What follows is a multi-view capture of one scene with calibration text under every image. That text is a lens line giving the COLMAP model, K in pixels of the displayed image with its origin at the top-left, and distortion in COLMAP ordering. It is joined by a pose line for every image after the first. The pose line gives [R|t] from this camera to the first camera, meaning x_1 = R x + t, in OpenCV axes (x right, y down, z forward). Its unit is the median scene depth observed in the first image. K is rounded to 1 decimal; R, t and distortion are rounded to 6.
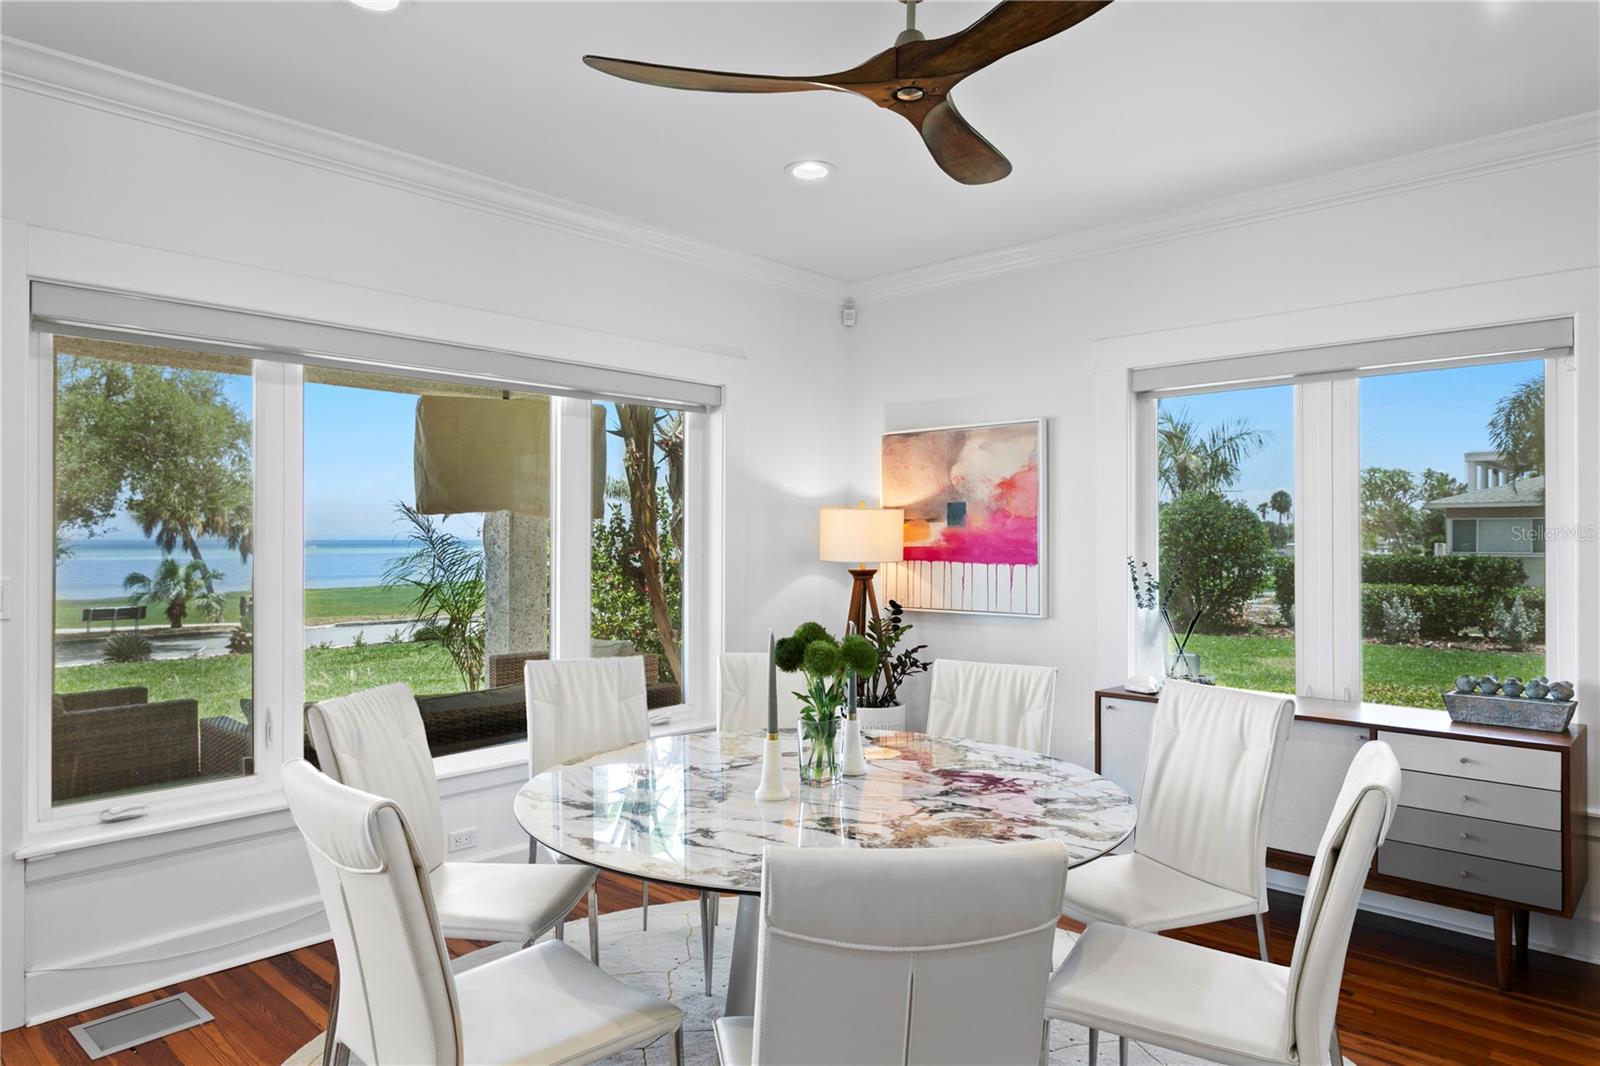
lens RADIAL K [[1010.0, 0, 788.5], [0, 1010.0, 540.0], [0, 0, 1]] dist [-0.003258, 0.003332]
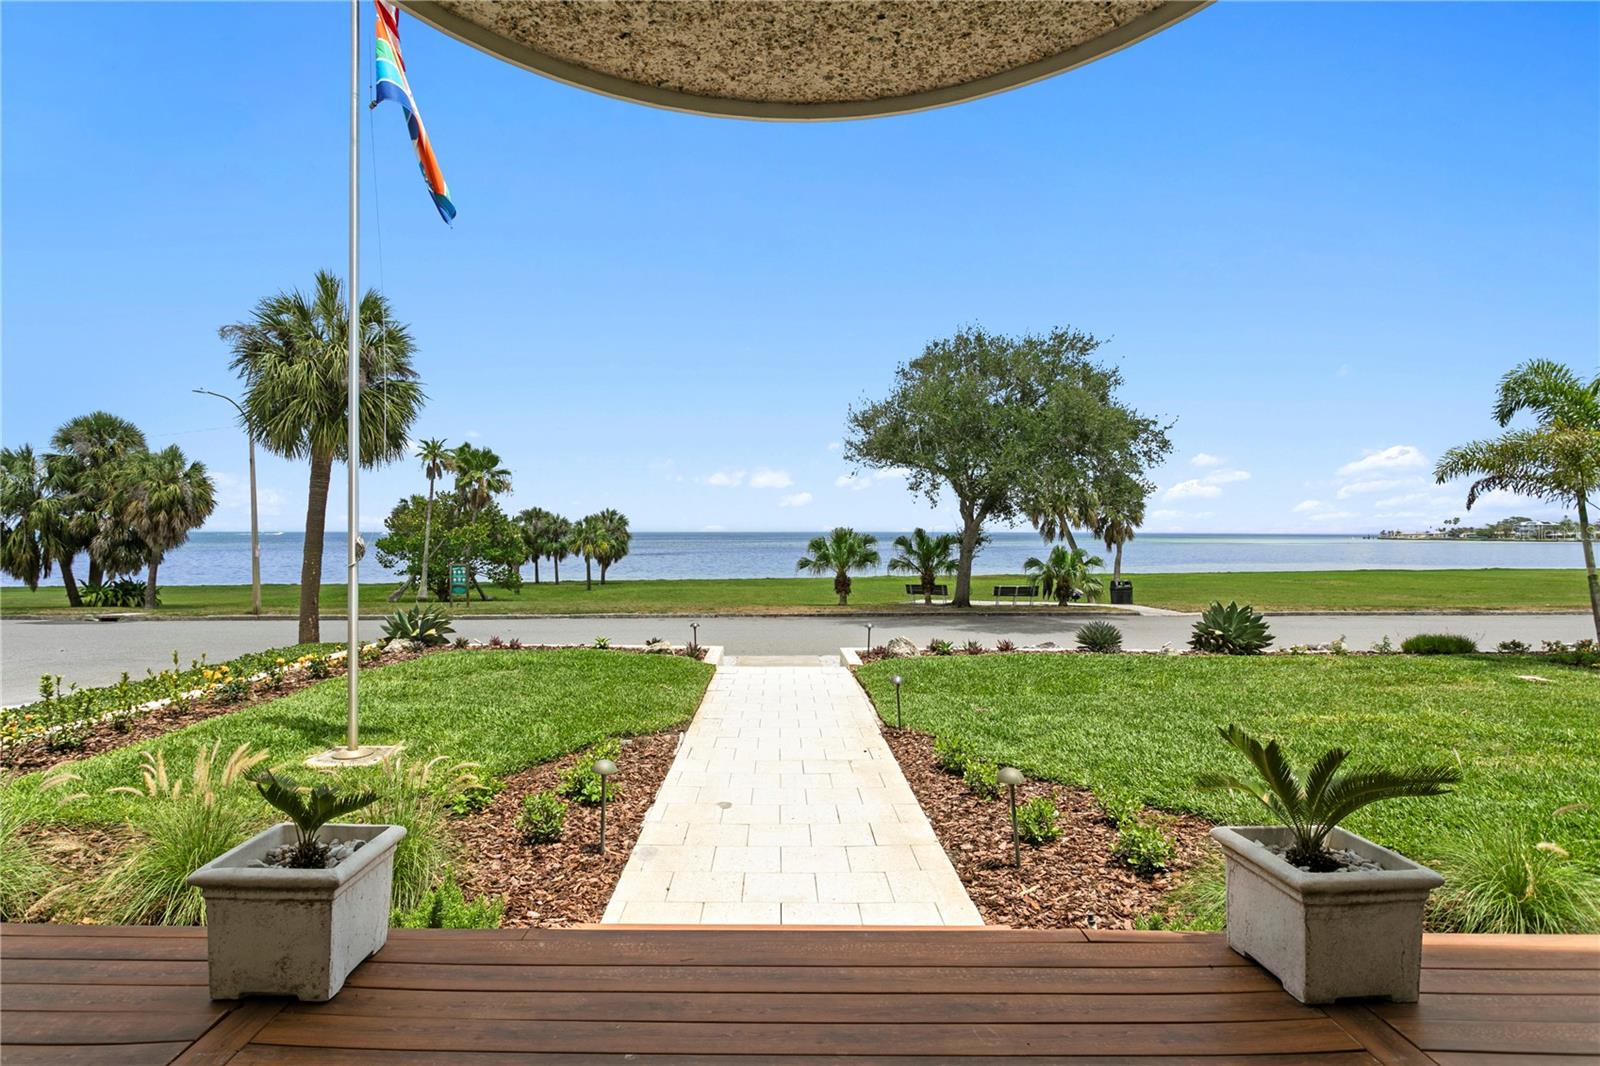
lens RADIAL K [[814.9, 0, 768.4], [0, 814.9, 535.4], [0, 0, 1]] dist [0.001667, -0.000615]
pose [[0.672784, 0.003480, -0.739831, -0.924054], [-0.001698, 0.999994, 0.003159, 0.023395], [0.739837, -0.000869, 0.672785, 0.758930]]
